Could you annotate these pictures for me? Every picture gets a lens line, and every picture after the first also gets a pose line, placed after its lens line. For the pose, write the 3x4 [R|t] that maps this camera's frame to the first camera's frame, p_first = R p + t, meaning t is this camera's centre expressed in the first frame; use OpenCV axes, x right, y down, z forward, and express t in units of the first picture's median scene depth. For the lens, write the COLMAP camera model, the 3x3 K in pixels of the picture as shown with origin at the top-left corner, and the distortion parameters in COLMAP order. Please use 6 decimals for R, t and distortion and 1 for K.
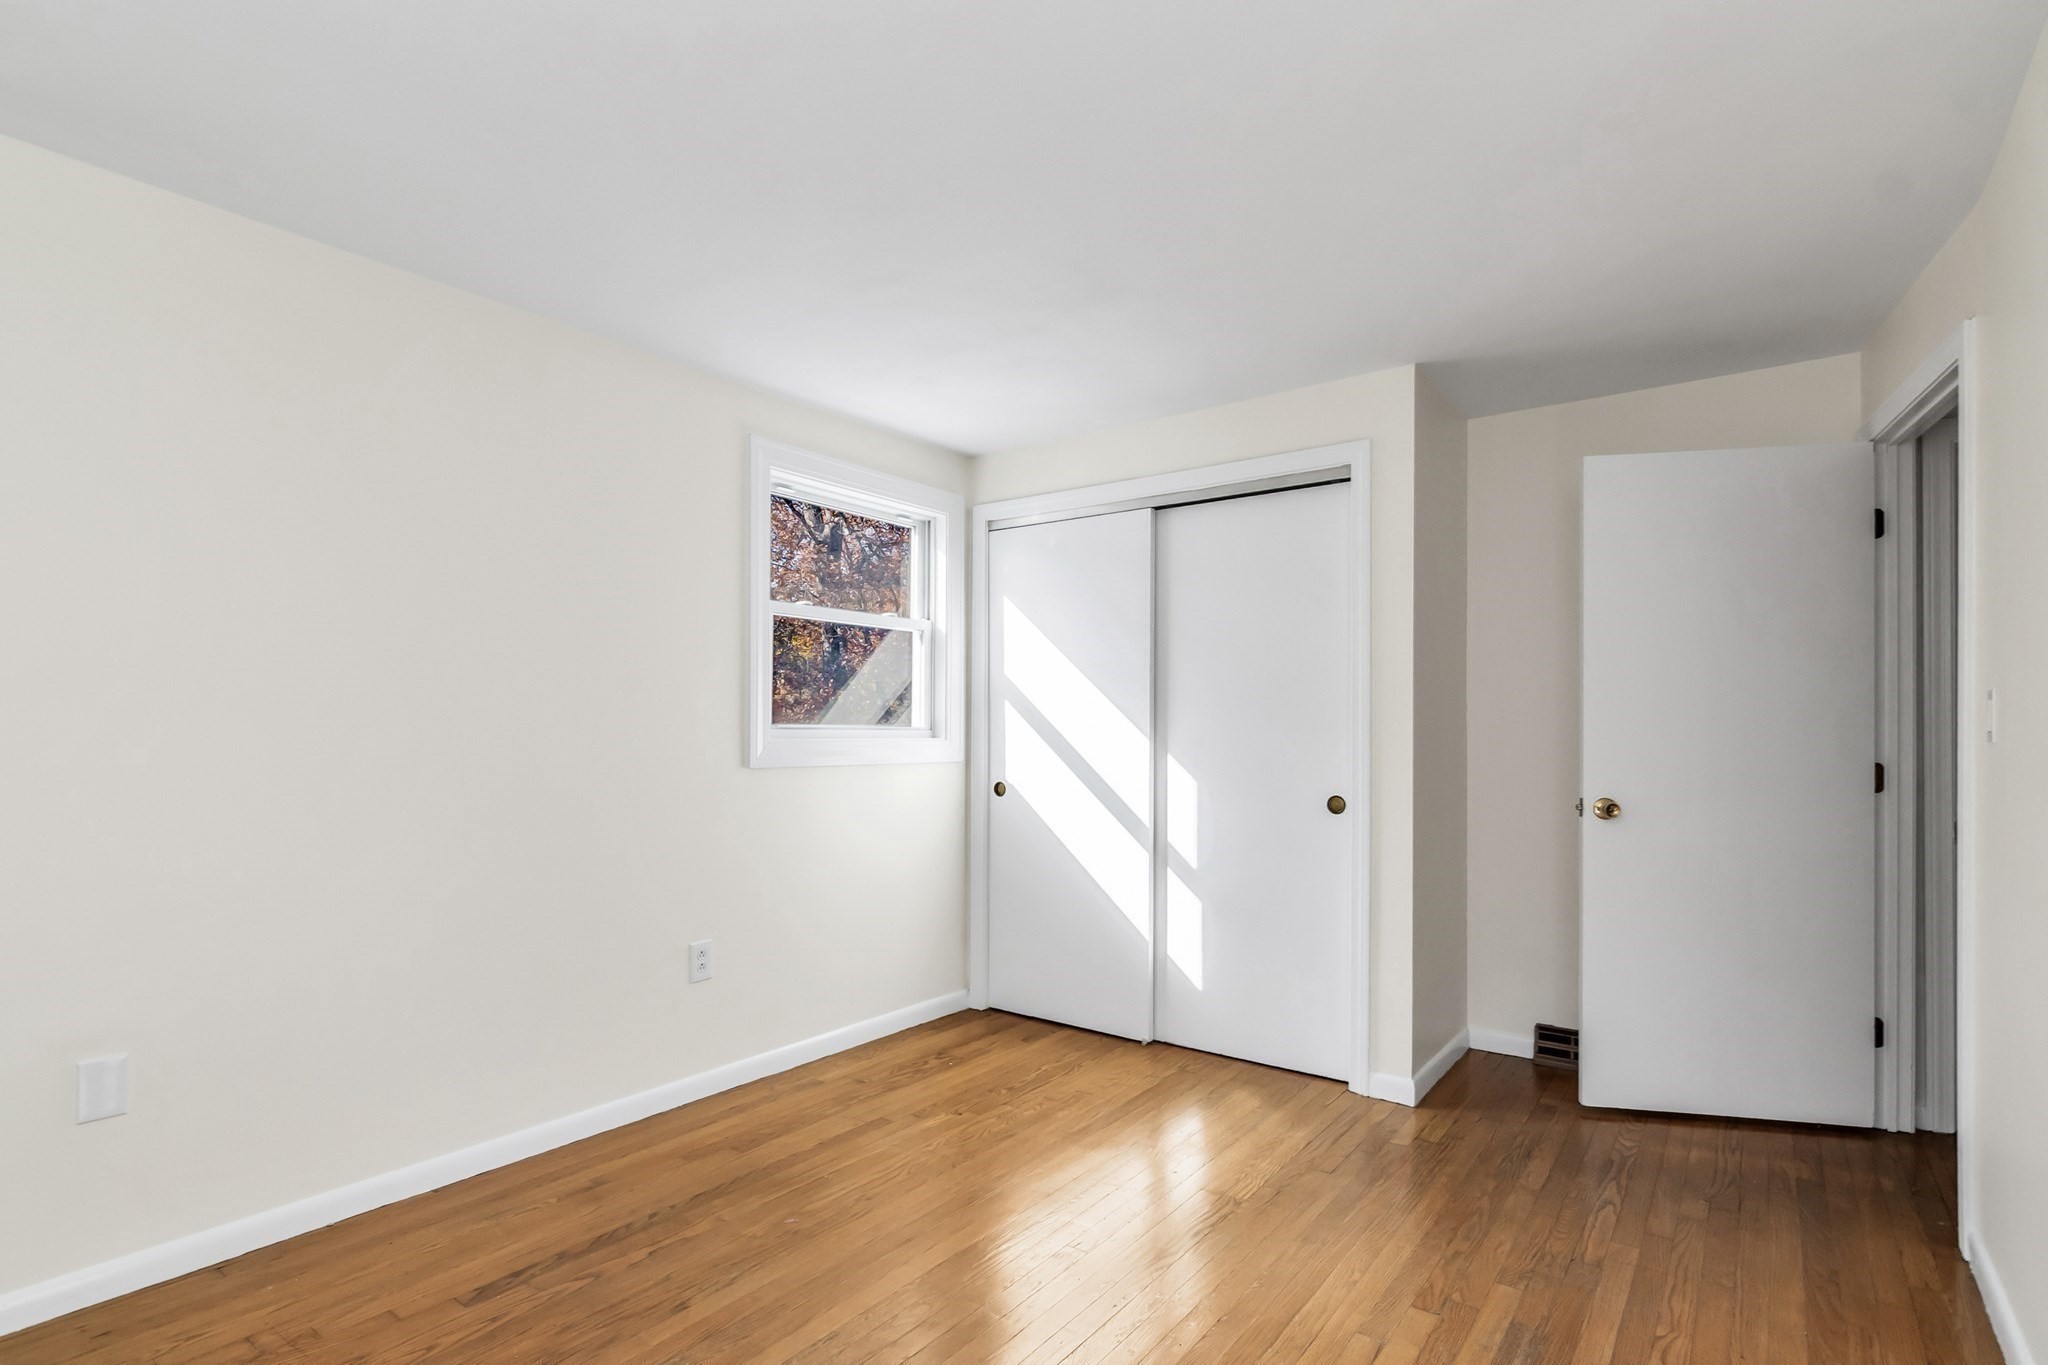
lens RADIAL K [[974.2, 0, 1022.3], [0, 974.2, 737.4], [0, 0, 1]] dist [0.000520, 0.000203]
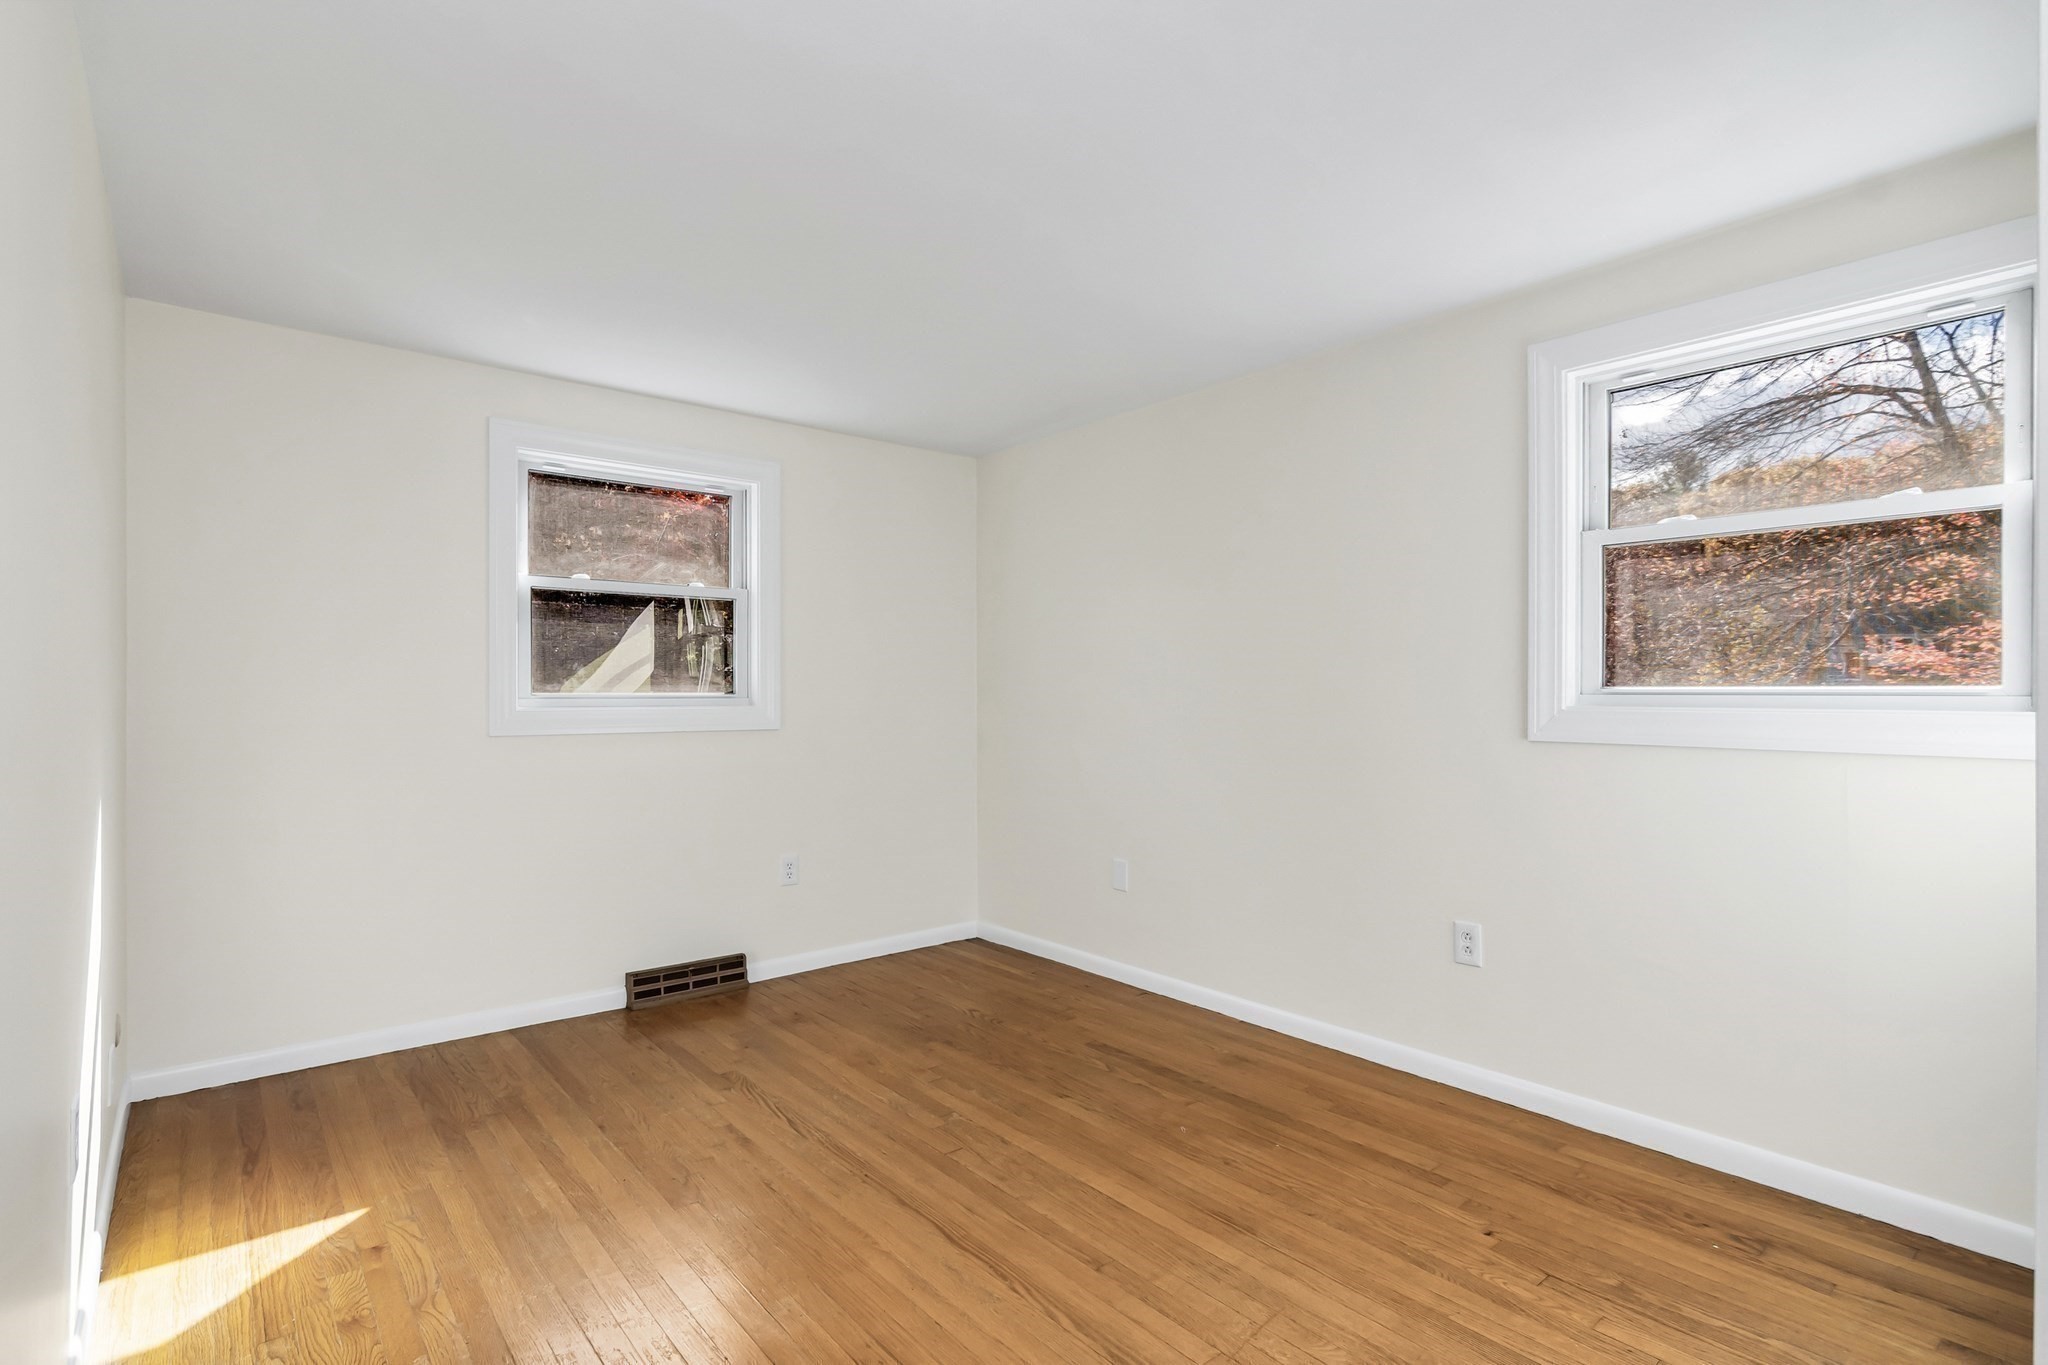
lens RADIAL K [[1018.0, 0, 1024.0], [0, 1018.0, 682.5], [0, 0, 1]] dist [-0.000313, 0.000184]
pose [[-0.230465, -0.009769, -0.973032, 0.761813], [-0.001197, 0.999952, -0.009756, -0.010486], [0.973080, -0.001084, -0.230466, 0.861295]]
